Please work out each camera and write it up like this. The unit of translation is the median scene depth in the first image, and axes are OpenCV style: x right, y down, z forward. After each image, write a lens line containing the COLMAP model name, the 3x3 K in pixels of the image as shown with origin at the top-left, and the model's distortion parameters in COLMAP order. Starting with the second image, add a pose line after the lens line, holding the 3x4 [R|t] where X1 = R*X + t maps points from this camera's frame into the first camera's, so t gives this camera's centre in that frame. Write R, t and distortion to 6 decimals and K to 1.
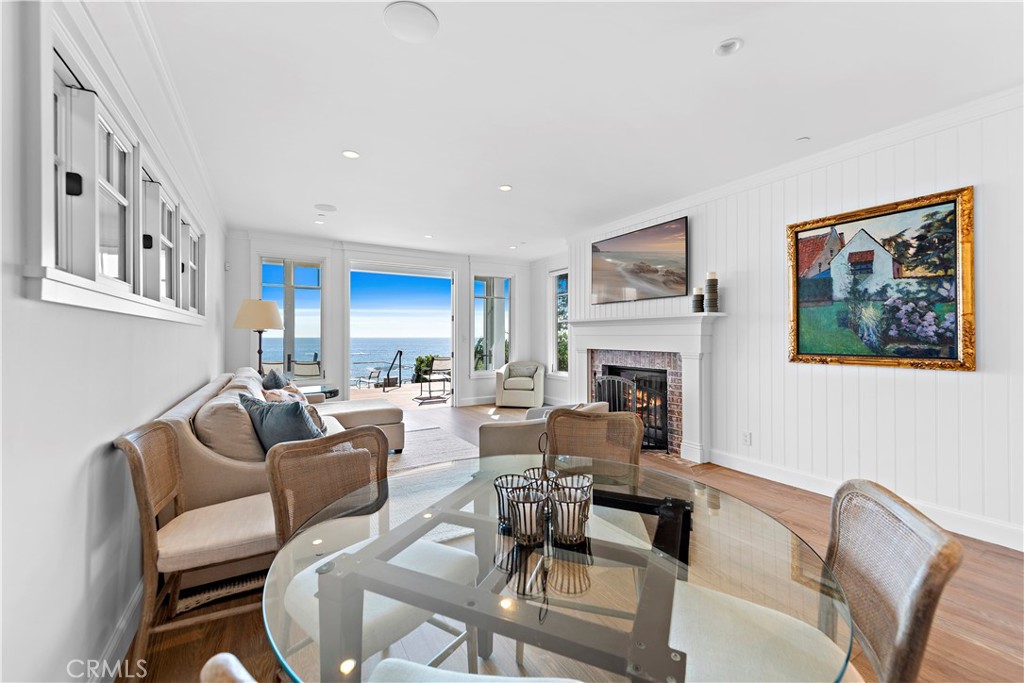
lens RADIAL K [[408.5, 0, 513.6], [0, 408.5, 333.8], [0, 0, 1]] dist [0.011536, -0.002951]
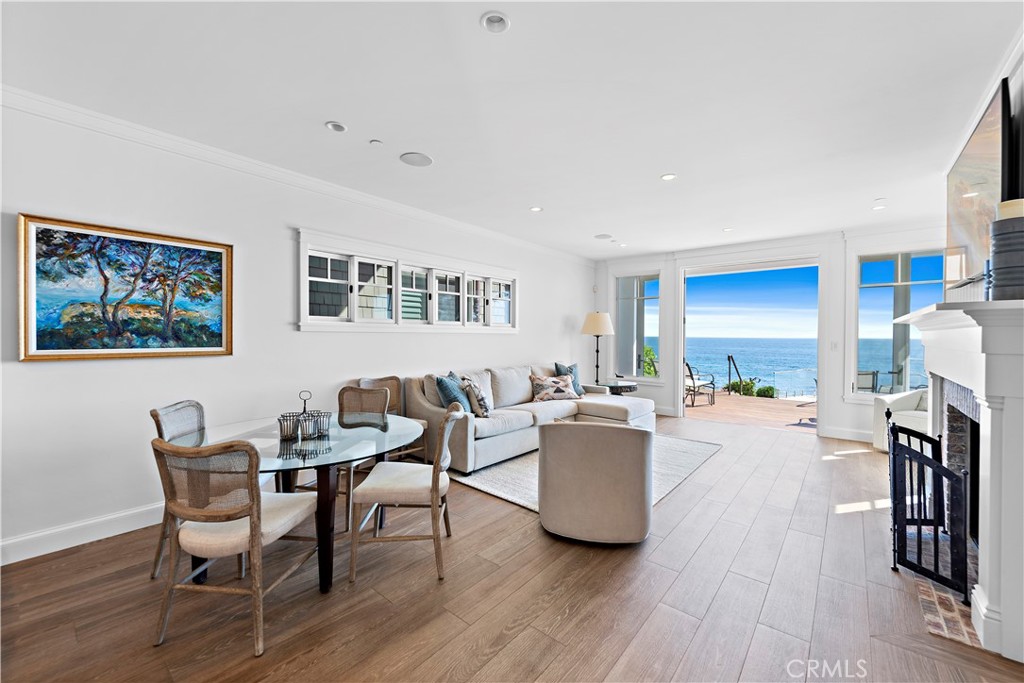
lens RADIAL K [[408.5, 0, 511.3], [0, 408.5, 334.9], [0, 0, 1]] dist [0.011536, -0.002951]
pose [[0.324324, 0.003709, -0.945939, 0.517005], [-0.002657, 0.999992, 0.003010, -0.011153], [0.945942, 0.001538, 0.324331, 0.280299]]
